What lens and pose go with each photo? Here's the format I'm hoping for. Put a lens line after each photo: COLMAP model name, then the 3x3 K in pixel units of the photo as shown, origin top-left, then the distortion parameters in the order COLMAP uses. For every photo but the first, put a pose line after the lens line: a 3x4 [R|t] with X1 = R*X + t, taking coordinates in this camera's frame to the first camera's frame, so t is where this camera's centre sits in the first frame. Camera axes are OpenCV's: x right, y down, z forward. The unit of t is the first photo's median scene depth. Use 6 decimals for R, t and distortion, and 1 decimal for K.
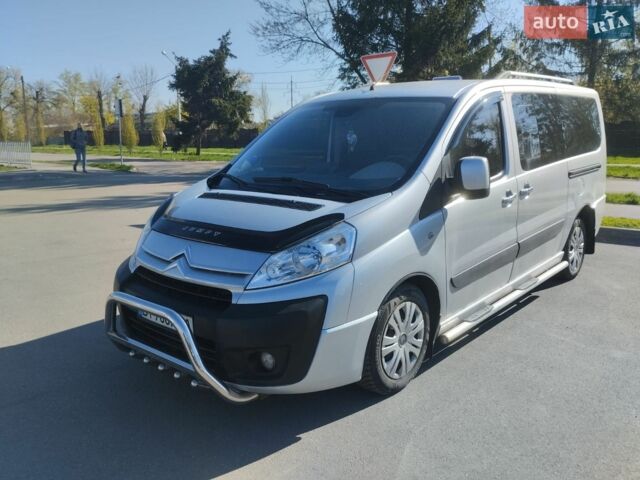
lens RADIAL K [[524.1, 0, 320.0], [0, 524.1, 240.0], [0, 0, 1]] dist [0.071672, -0.078876]
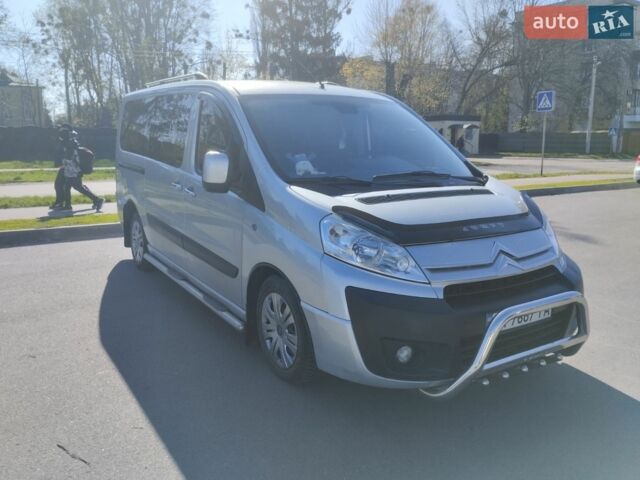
lens RADIAL K [[524.1, 0, 320.0], [0, 524.1, 240.0], [0, 0, 1]] dist [0.071672, -0.078876]
pose [[0.295409, -0.175357, 0.939140, -0.139831], [0.182765, 0.975228, 0.124607, -0.019307], [-0.937726, 0.134832, 0.320140, 0.109808]]
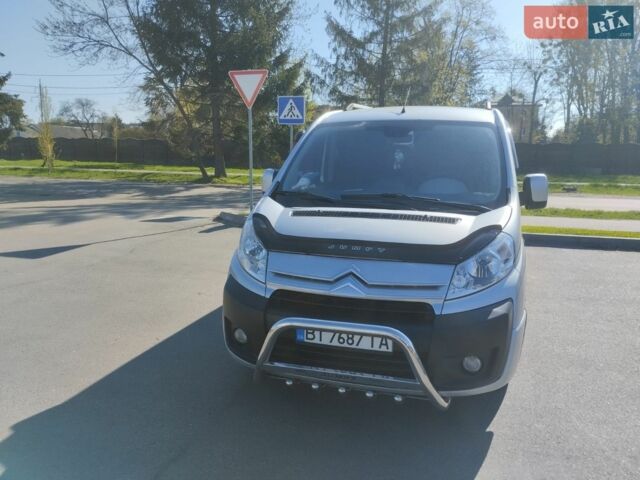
lens RADIAL K [[524.1, 0, 320.0], [0, 524.1, 240.0], [0, 0, 1]] dist [0.071672, -0.078876]
pose [[0.913577, -0.051792, 0.403354, -0.078458], [0.061978, 0.998003, -0.012230, -0.002925], [-0.401915, 0.036172, 0.914962, 0.012355]]
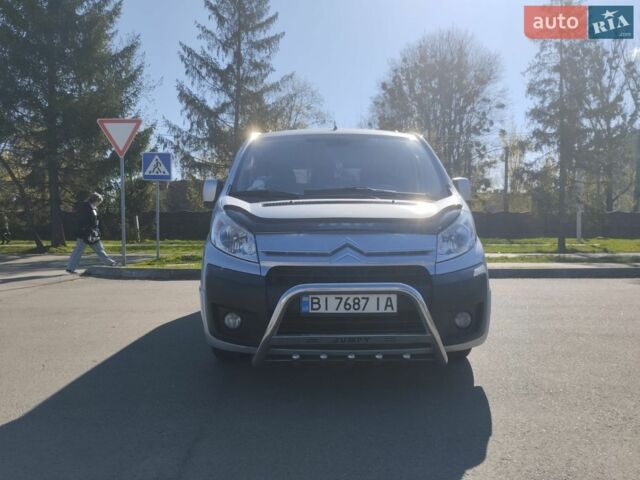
lens RADIAL K [[524.1, 0, 320.0], [0, 524.1, 240.0], [0, 0, 1]] dist [0.071672, -0.078876]
pose [[0.752320, -0.014602, 0.658636, -0.108264], [0.127368, 0.984116, -0.123667, 0.015380], [-0.646368, 0.176926, 0.742230, 0.029166]]
